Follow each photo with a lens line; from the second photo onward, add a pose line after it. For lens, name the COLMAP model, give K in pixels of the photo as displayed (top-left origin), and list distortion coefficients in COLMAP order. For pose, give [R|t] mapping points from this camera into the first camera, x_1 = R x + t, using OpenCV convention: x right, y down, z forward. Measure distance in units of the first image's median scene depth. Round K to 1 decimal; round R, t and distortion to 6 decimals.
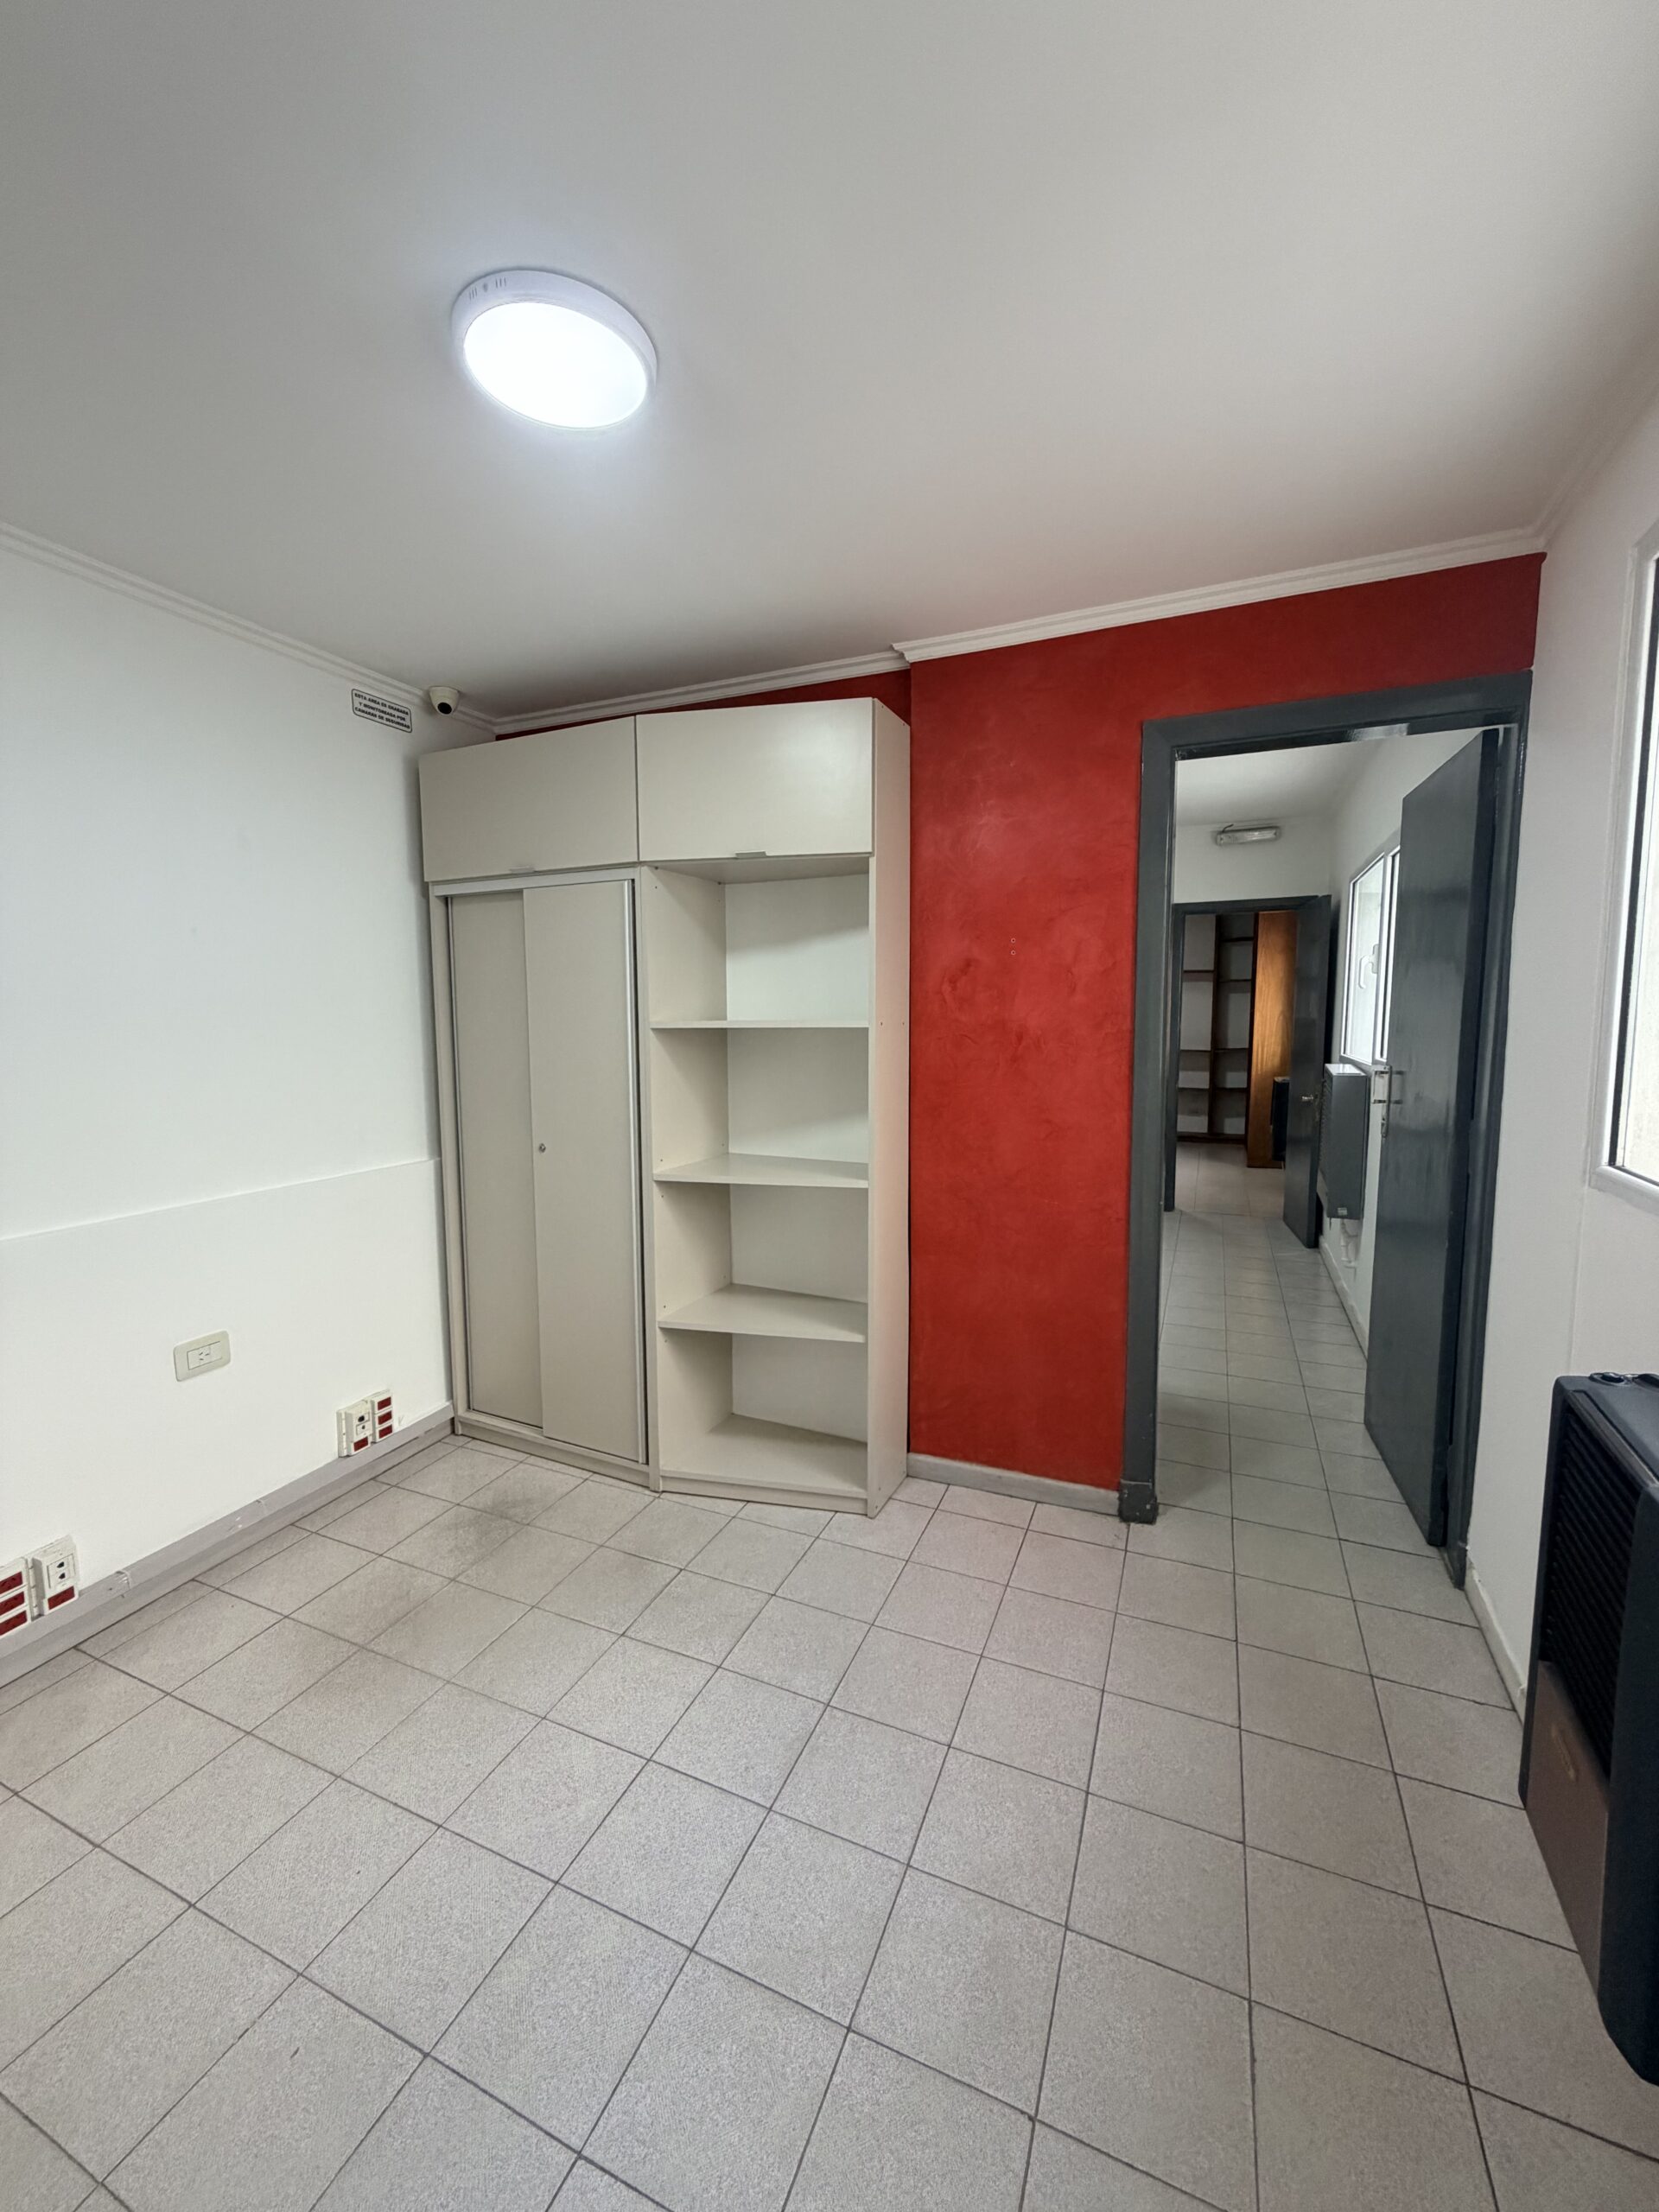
lens RADIAL K [[884.0, 0, 829.5], [0, 884.0, 1106.0], [0, 0, 1]] dist [0.000183, -0.000064]
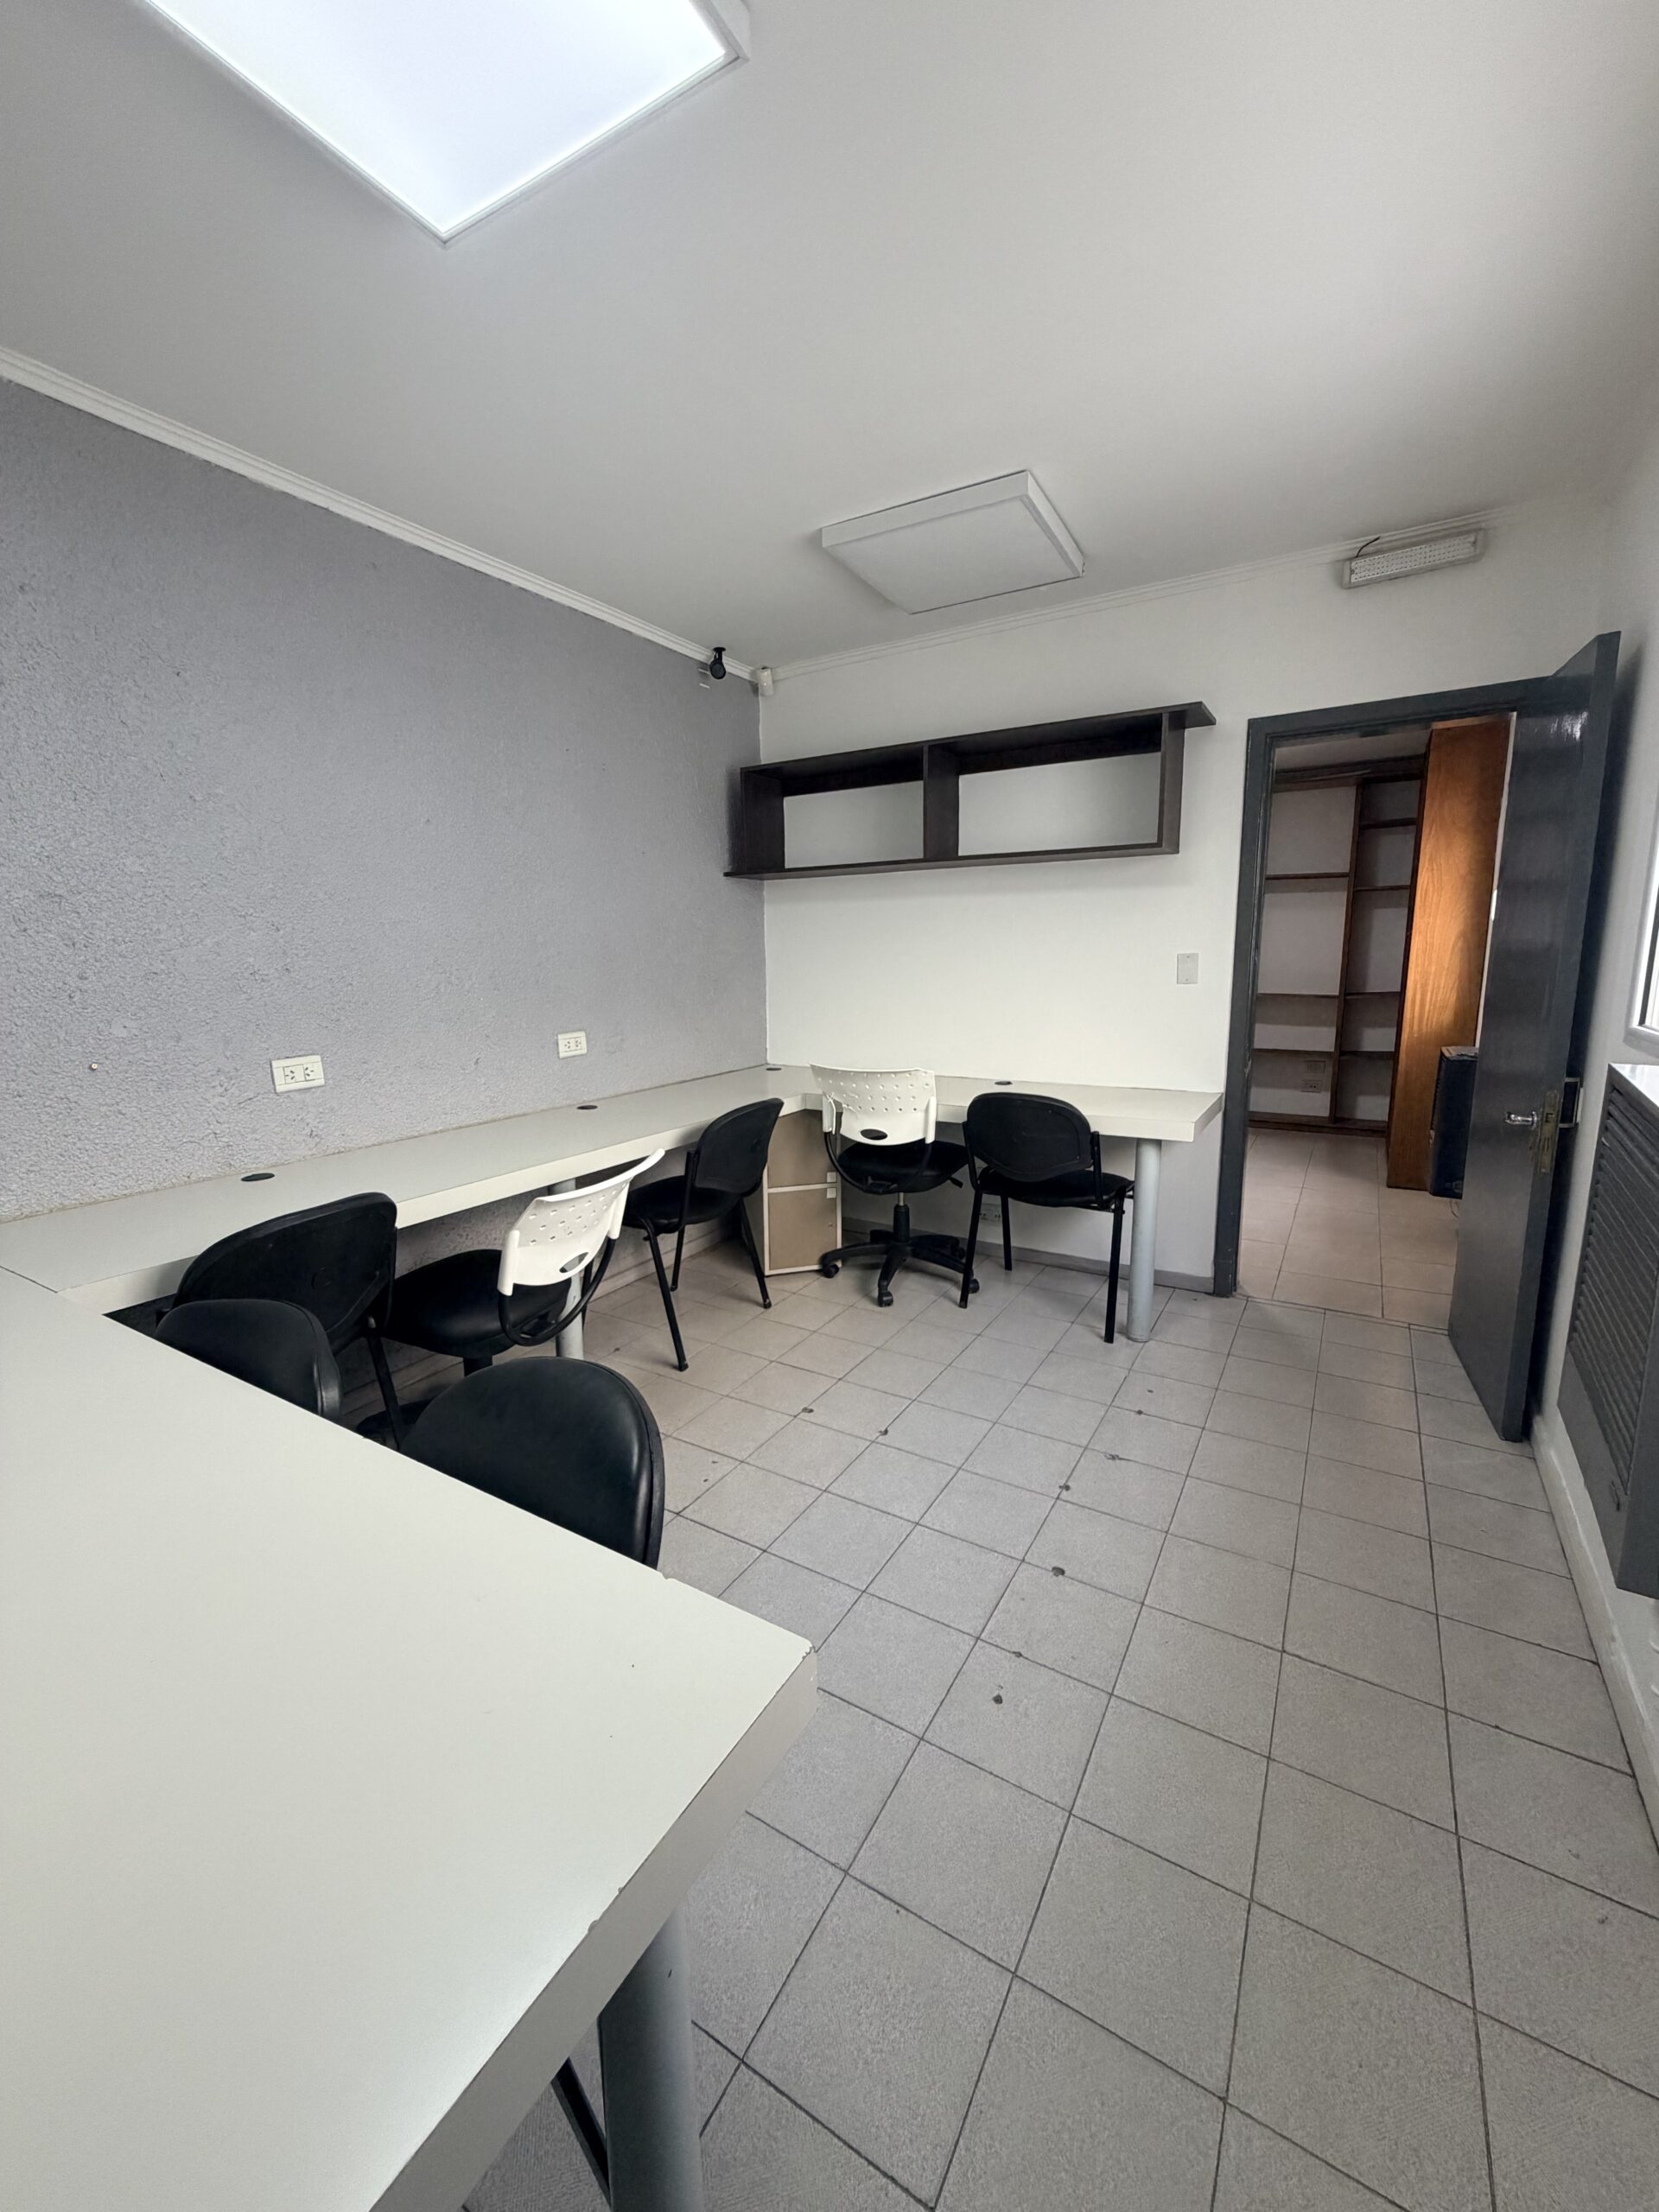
lens RADIAL K [[884.0, 0, 829.5], [0, 884.0, 1106.0], [0, 0, 1]] dist [0.000183, -0.000064]
pose [[0.991180, 0.011895, -0.131987, 0.142690], [-0.002390, 0.997406, 0.071941, -0.027228], [0.132501, -0.070991, 0.988637, 0.291007]]
